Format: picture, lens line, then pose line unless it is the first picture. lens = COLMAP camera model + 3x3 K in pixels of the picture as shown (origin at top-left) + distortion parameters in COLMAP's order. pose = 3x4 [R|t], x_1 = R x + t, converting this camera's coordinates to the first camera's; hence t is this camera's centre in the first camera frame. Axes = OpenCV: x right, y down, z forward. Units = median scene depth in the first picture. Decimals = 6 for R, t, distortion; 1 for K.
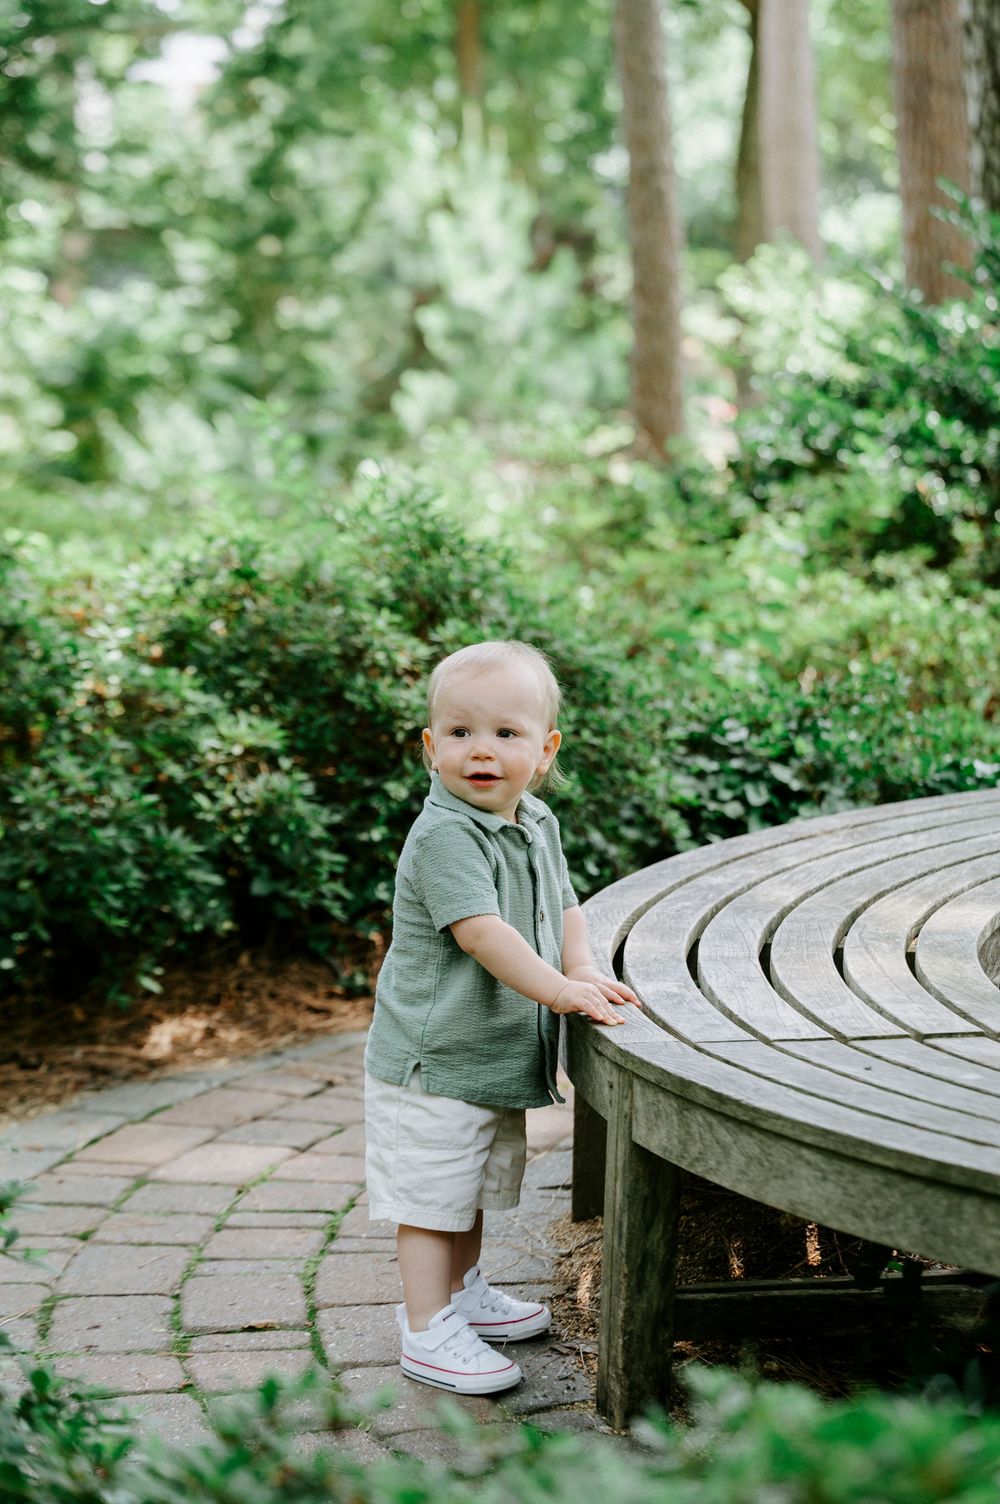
lens RADIAL K [[3251.7, 0, 500.0], [0, 3251.7, 752.0], [0, 0, 1]] dist [0.029012, 0.165516]
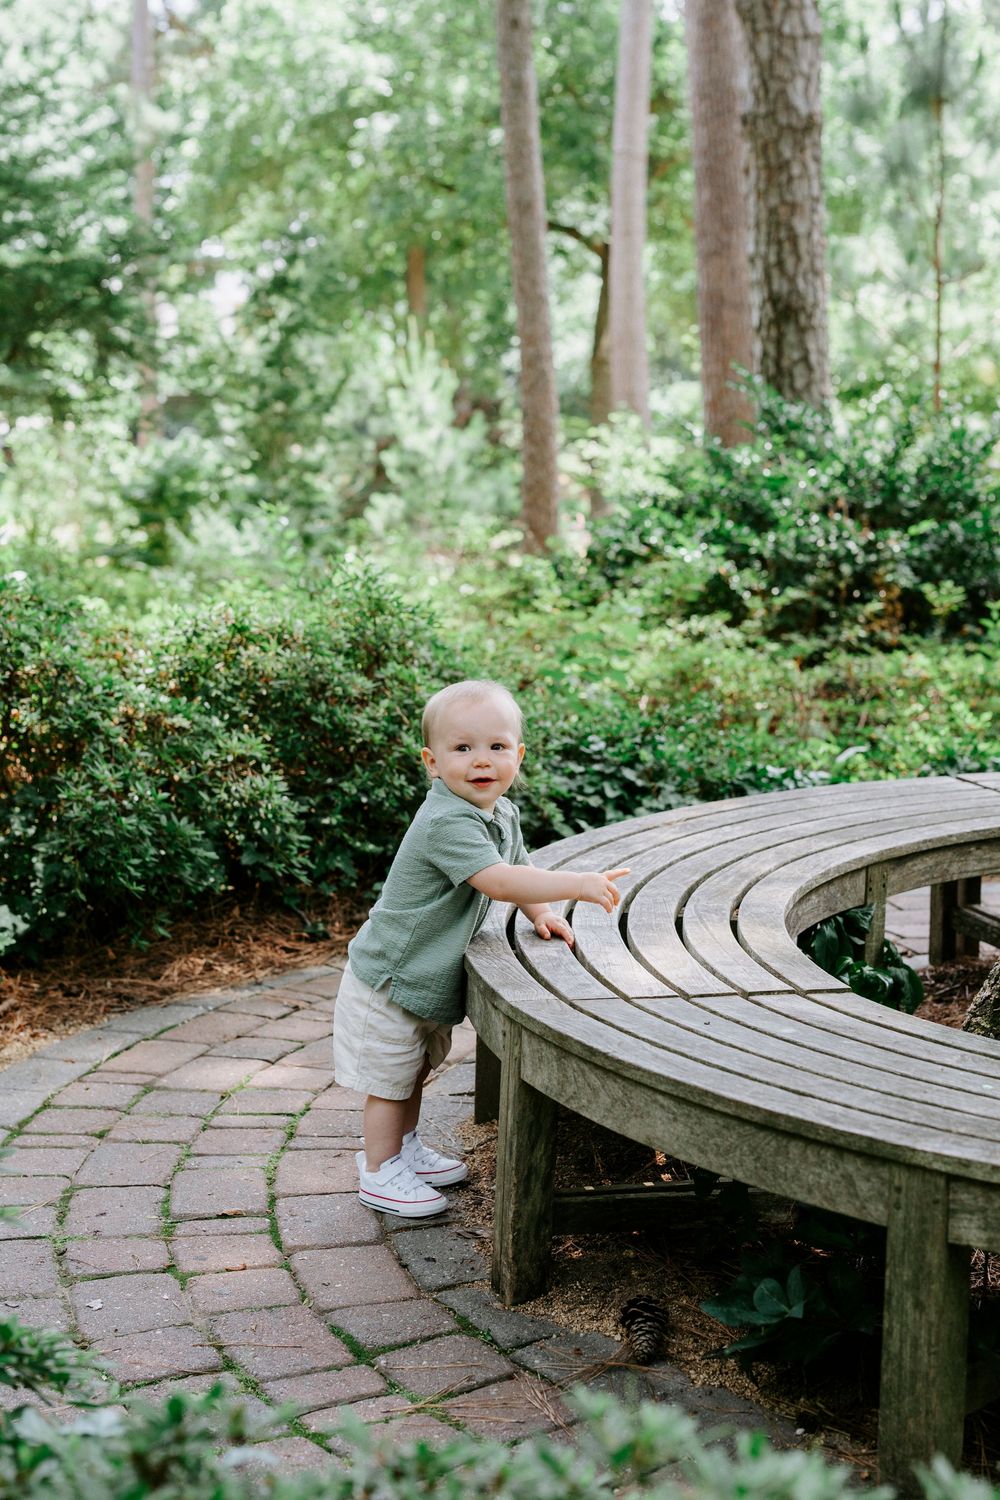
lens RADIAL K [[2159.4, 0, 500.0], [0, 2159.4, 750.0], [0, 0, 1]] dist [0.017659, 0.022944]
pose [[0.999521, 0.005161, 0.030519, 0.003908], [-0.005209, 0.999985, 0.001510, -0.006035], [-0.030510, -0.001668, 0.999533, 0.099272]]
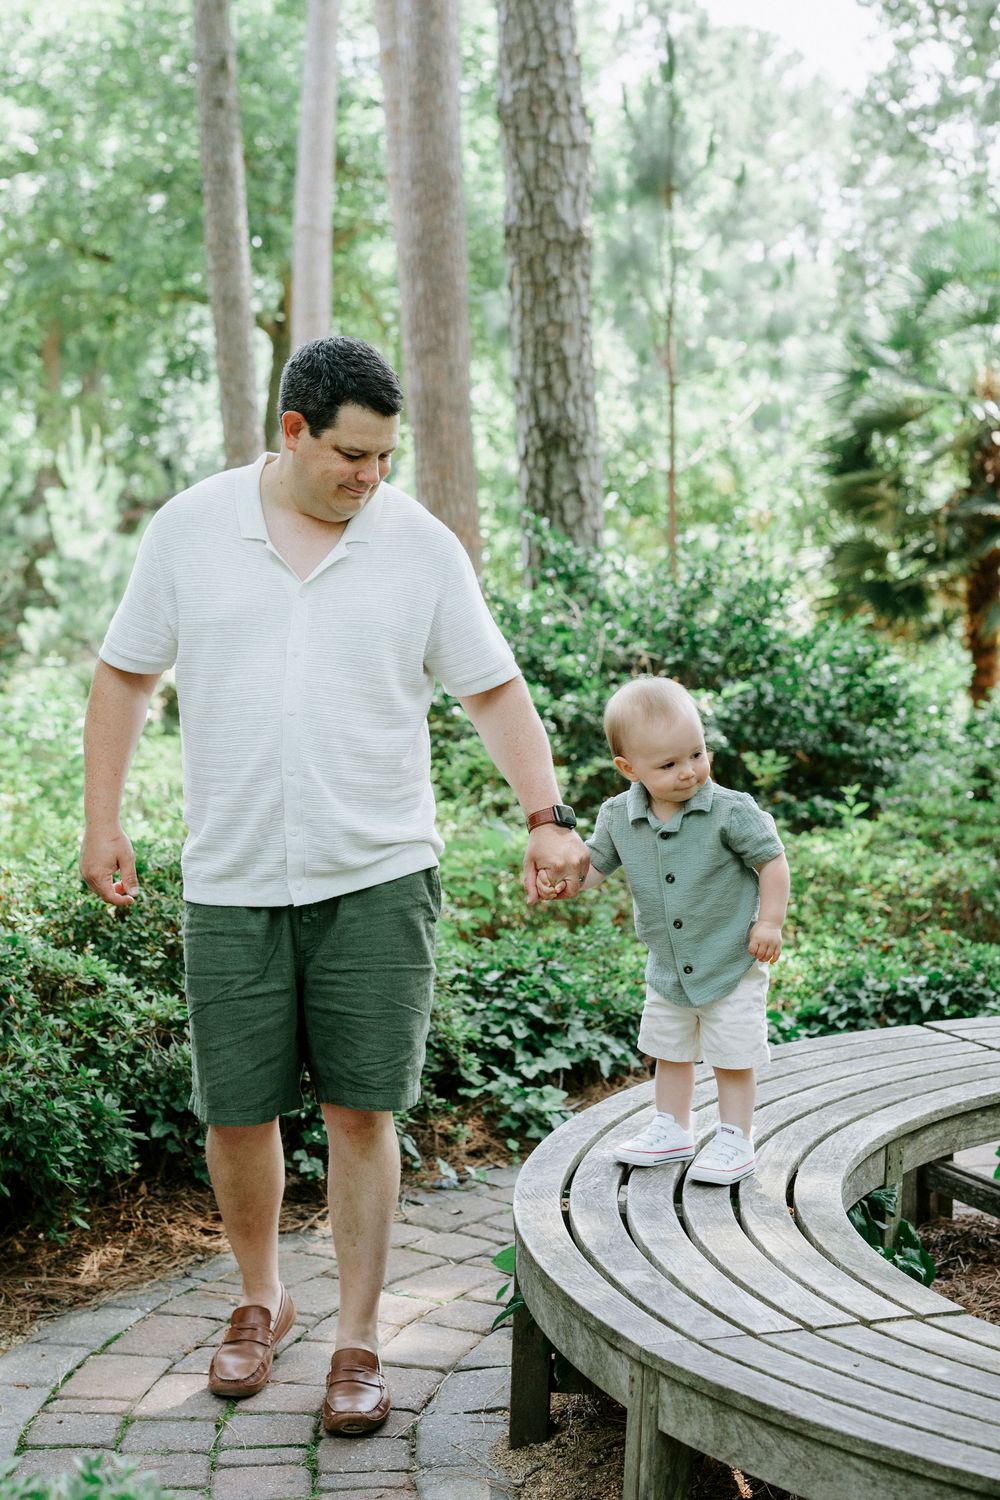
lens RADIAL K [[2454.8, 0, 498.7], [0, 2454.8, 725.5], [0, 0, 1]] dist [0.021005, 0.026238]
pose [[0.986189, 0.001561, 0.165618, -0.104502], [0.009508, 0.997773, -0.066017, -0.049899], [-0.165353, 0.066680, 0.983978, 0.061760]]
